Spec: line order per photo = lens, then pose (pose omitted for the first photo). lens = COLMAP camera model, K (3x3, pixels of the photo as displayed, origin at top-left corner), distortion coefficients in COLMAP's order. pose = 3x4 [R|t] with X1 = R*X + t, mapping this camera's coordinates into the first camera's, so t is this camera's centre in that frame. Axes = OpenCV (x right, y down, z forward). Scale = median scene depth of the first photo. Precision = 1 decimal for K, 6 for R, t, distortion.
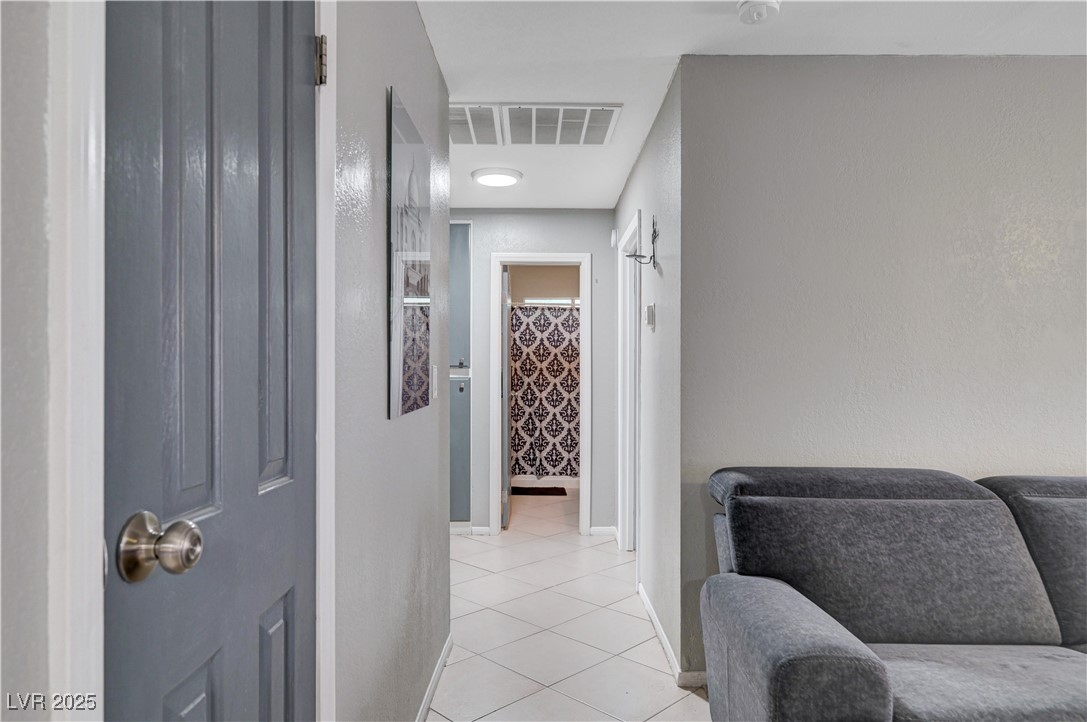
lens RADIAL K [[674.1, 0, 541.5], [0, 674.1, 366.8], [0, 0, 1]] dist [-0.001393, -0.000039]
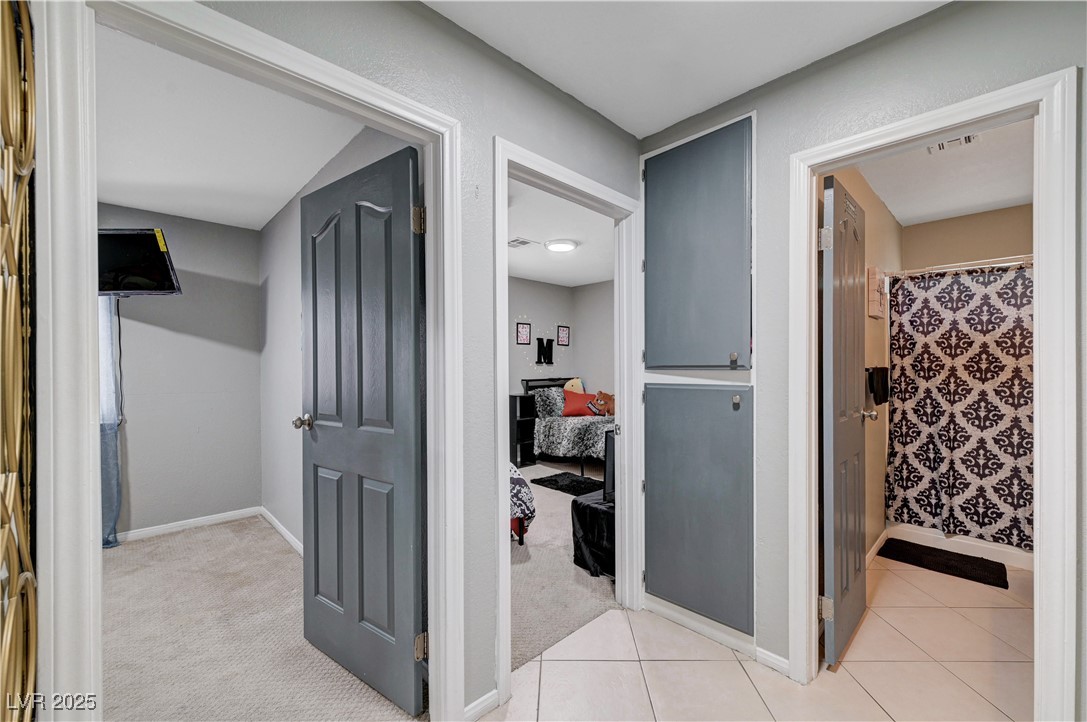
lens RADIAL K [[435.0, 0, 562.7], [0, 435.0, 367.4], [0, 0, 1]] dist [0.000408, 0.000185]
pose [[0.707043, -0.000369, -0.707170, 0.030065], [0.006708, 0.999958, 0.006185, -0.002421], [0.707139, -0.009116, 0.707016, 0.443251]]
